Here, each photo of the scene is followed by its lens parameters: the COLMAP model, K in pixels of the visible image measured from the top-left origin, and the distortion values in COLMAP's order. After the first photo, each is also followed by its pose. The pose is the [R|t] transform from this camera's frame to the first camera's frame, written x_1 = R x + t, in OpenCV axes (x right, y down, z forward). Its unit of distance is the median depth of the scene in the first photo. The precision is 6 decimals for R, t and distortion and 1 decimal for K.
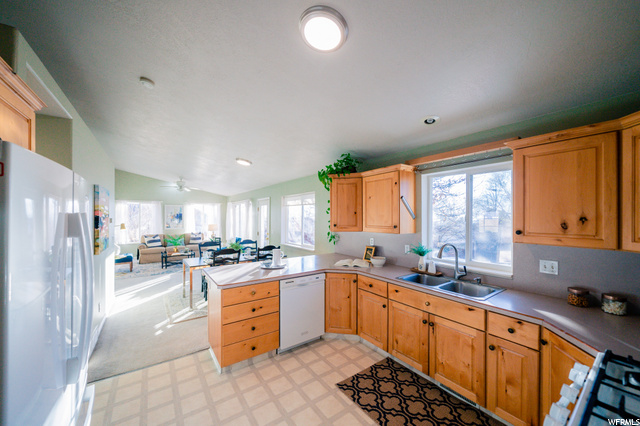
lens RADIAL K [[238.3, 0, 320.0], [0, 238.3, 216.1], [0, 0, 1]] dist [-0.000089, 0.000000]
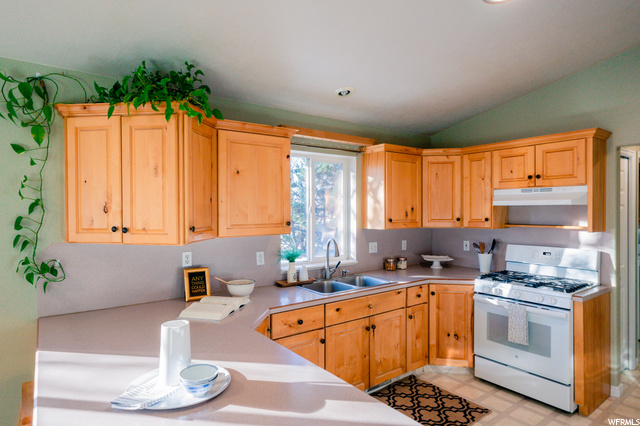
lens RADIAL K [[365.7, 0, 320.0], [0, 365.7, 213.0], [0, 0, 1]] dist [0.001929, -0.000006]
pose [[-0.026468, -0.007799, 0.999619, -0.953558], [0.005761, 0.999952, 0.007954, 0.012652], [-0.999633, 0.005969, -0.026422, 1.310187]]
